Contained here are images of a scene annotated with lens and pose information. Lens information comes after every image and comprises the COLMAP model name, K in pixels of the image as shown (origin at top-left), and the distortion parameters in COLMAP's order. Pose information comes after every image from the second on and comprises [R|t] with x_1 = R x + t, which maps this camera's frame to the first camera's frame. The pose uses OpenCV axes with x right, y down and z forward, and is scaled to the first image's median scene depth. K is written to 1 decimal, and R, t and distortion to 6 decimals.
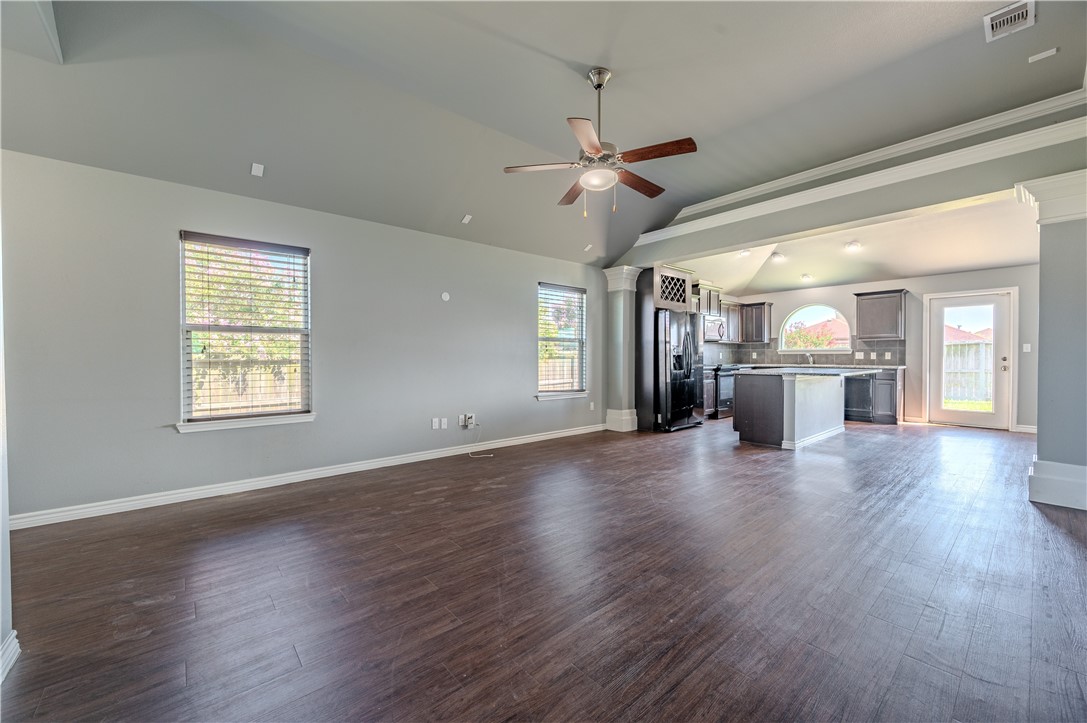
lens RADIAL K [[426.4, 0, 540.0], [0, 426.4, 363.8], [0, 0, 1]] dist [-0.001568, 0.000201]
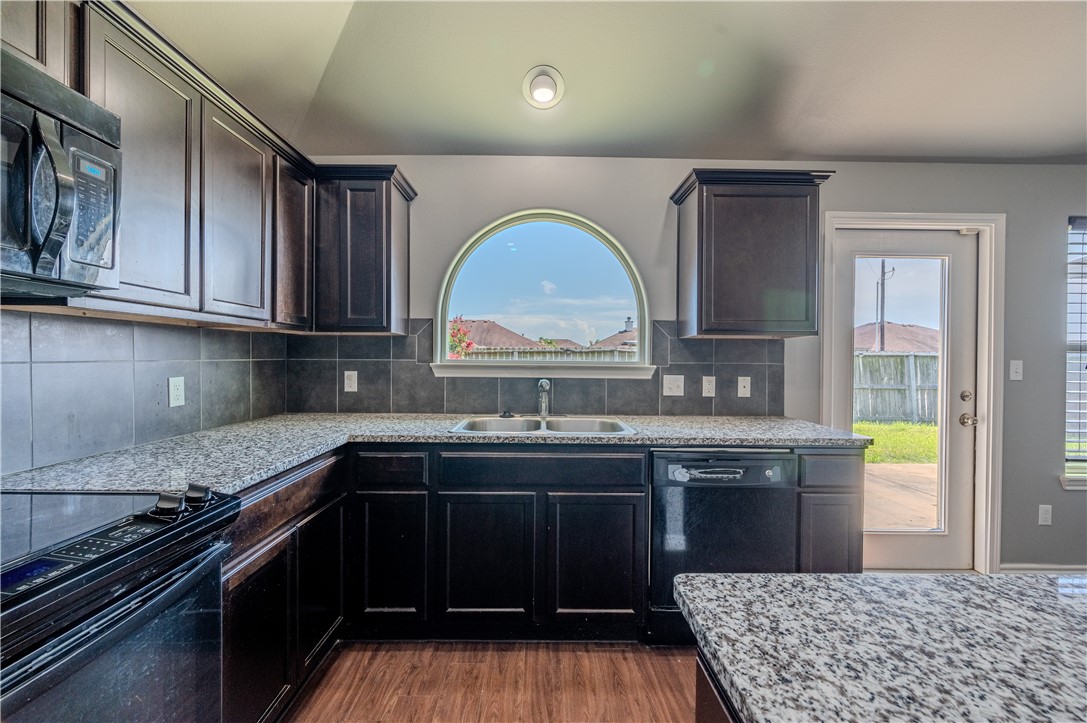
lens RADIAL K [[426.4, 0, 542.5], [0, 426.4, 360.3], [0, 0, 1]] dist [-0.001568, 0.000201]
pose [[0.640183, 0.001710, 0.768221, 0.512063], [0.003815, 0.999978, -0.005404, -0.042594], [-0.768213, 0.006390, 0.640162, 1.006049]]
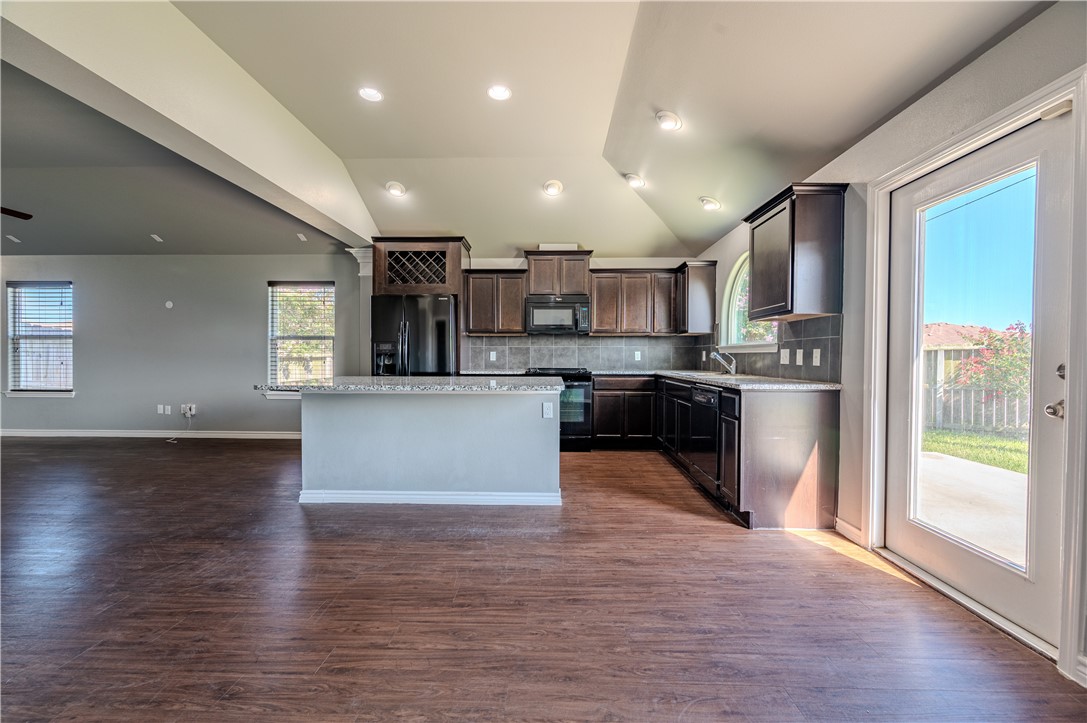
lens RADIAL K [[426.4, 0, 543.4], [0, 426.4, 361.4], [0, 0, 1]] dist [-0.001568, 0.000201]
pose [[0.742975, 0.012863, -0.669196, 0.990421], [-0.017446, 0.999848, -0.000151, -0.011898], [0.669092, 0.011787, 0.743086, 0.588725]]
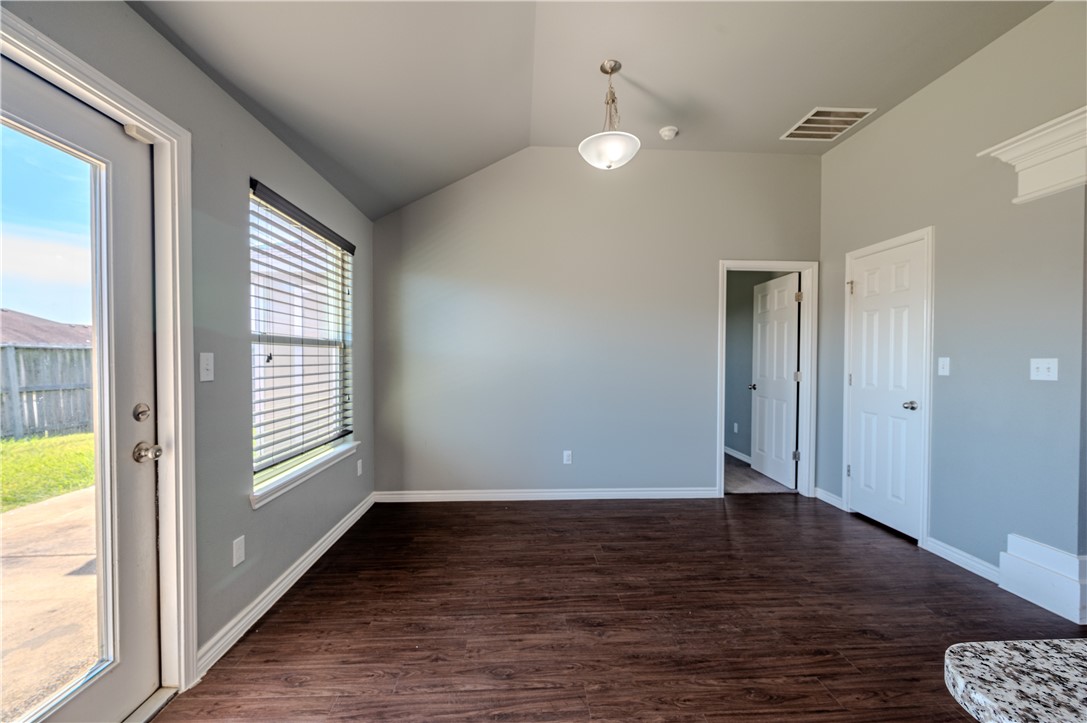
lens RADIAL K [[426.4, 0, 545.2], [0, 426.4, 362.3], [0, 0, 1]] dist [-0.001568, 0.000201]
pose [[-0.796313, -0.010293, 0.604797, 0.737960], [0.008554, 0.999564, 0.028275, -0.042780], [-0.604824, 0.027689, -0.795878, 1.009005]]
